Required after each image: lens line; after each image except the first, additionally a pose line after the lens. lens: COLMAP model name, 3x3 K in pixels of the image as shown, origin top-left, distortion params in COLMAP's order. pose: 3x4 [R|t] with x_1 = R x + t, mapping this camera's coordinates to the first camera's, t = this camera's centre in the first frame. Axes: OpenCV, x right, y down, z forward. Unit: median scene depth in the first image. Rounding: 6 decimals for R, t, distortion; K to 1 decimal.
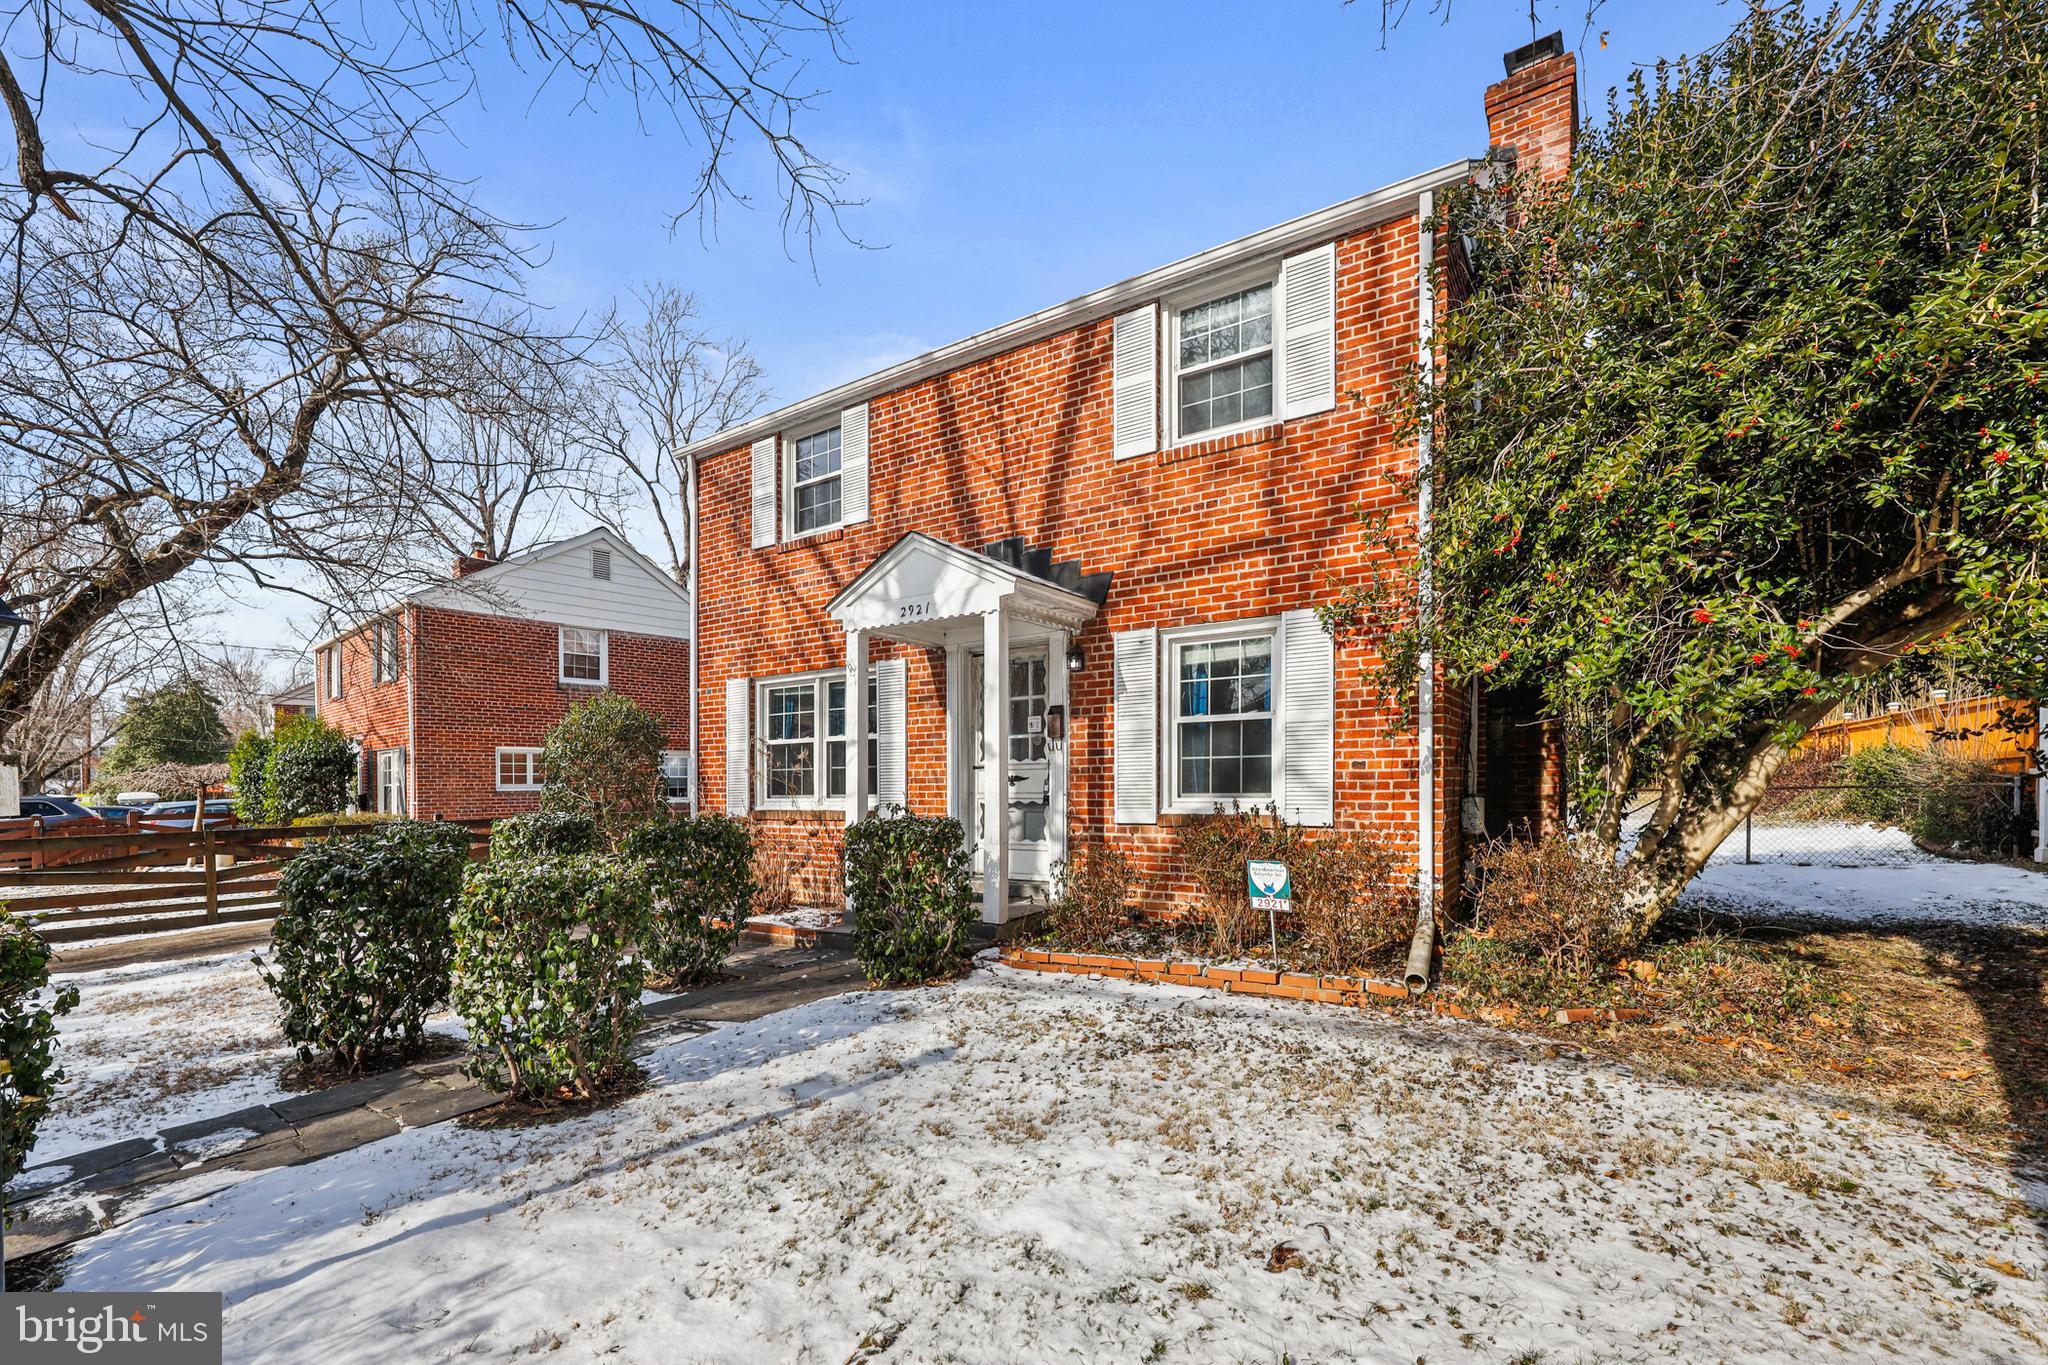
lens RADIAL K [[848.4, 0, 1024.4], [0, 848.4, 775.3], [0, 0, 1]] dist [0.000042, 0.000027]
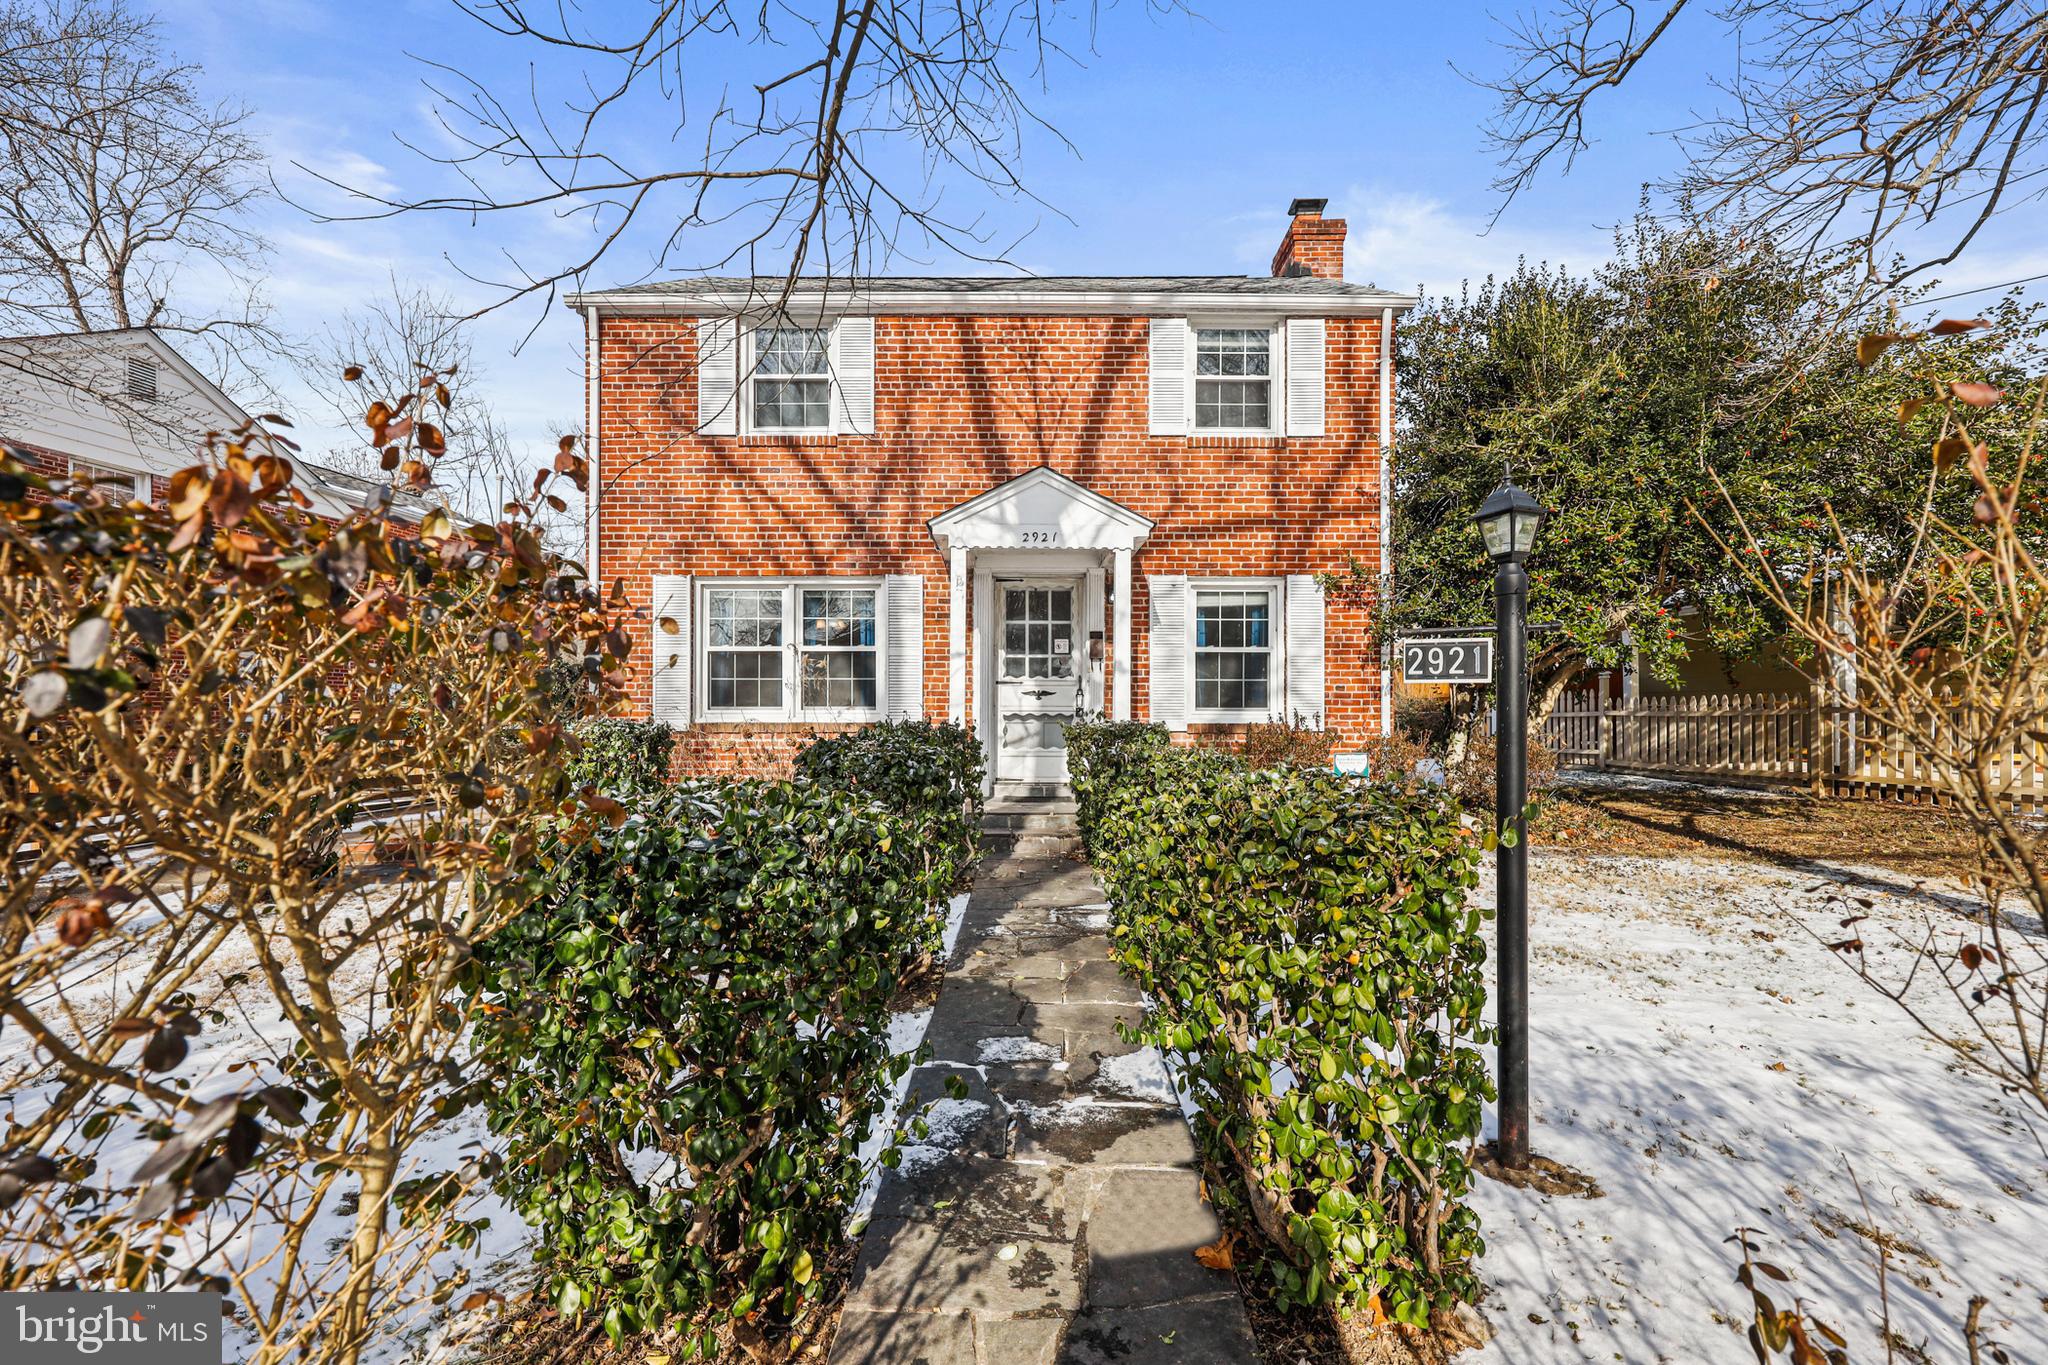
lens RADIAL K [[815.3, 0, 1012.4], [0, 815.3, 697.2], [0, 0, 1]] dist [0.000287, 0.000005]
pose [[0.840256, 0.025040, 0.541611, -0.708515], [-0.018087, 0.999672, -0.018157, 0.032976], [-0.541888, 0.005460, 0.840433, 0.125642]]
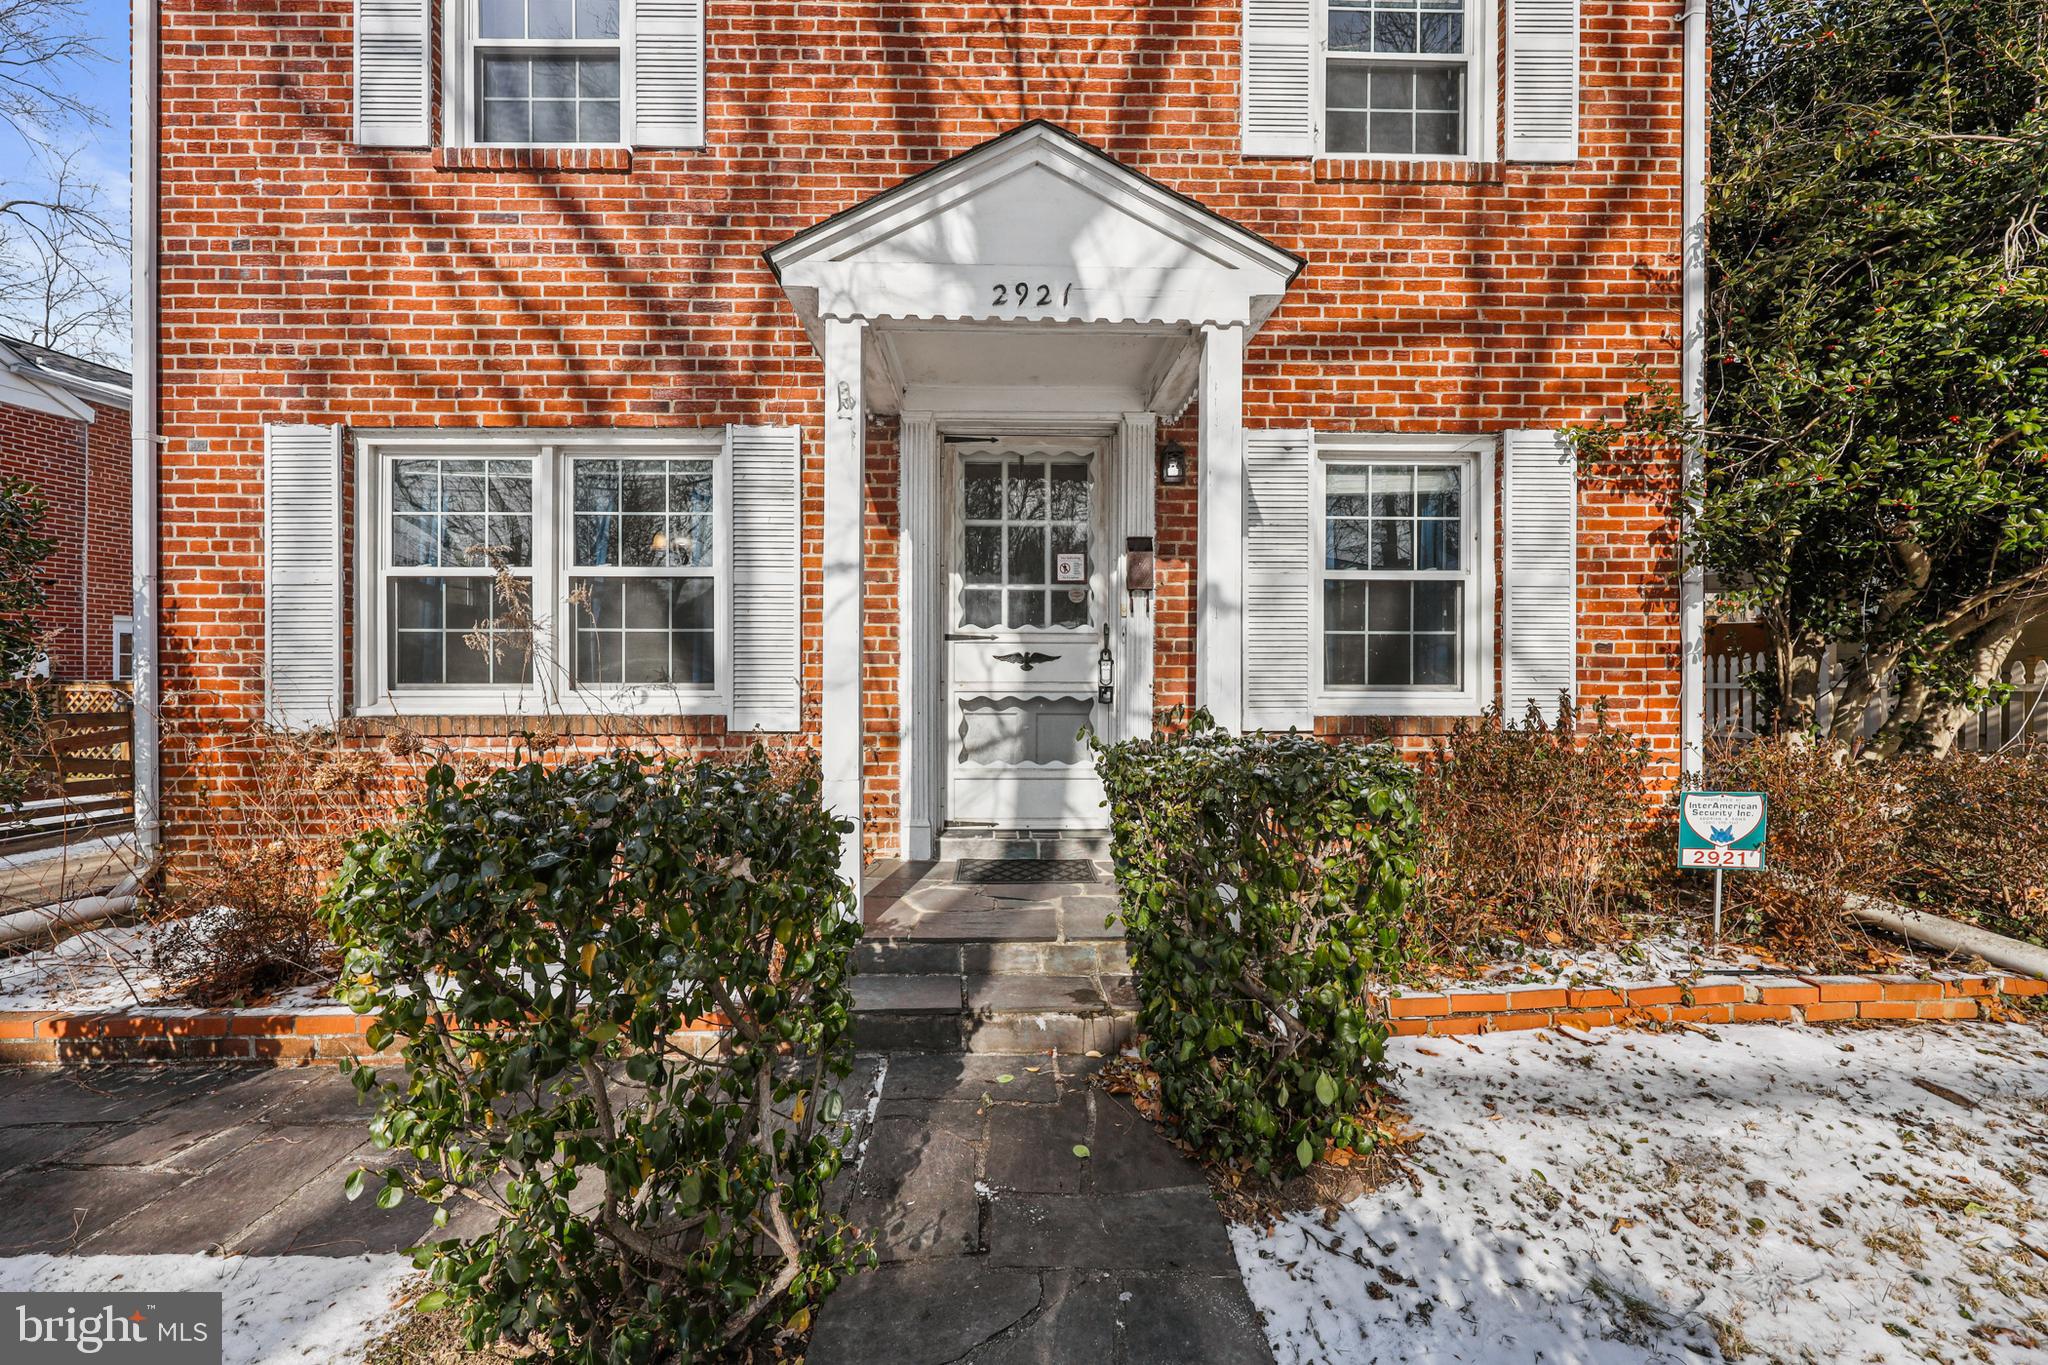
lens RADIAL K [[825.5, 0, 1019.8], [0, 825.5, 683.3], [0, 0, 1]] dist [-0.001445, 0.000251]
pose [[0.825692, 0.009324, 0.564044, -0.382607], [-0.017519, 0.999805, 0.009119, 0.018438], [-0.563848, -0.017411, 0.825695, 0.599883]]
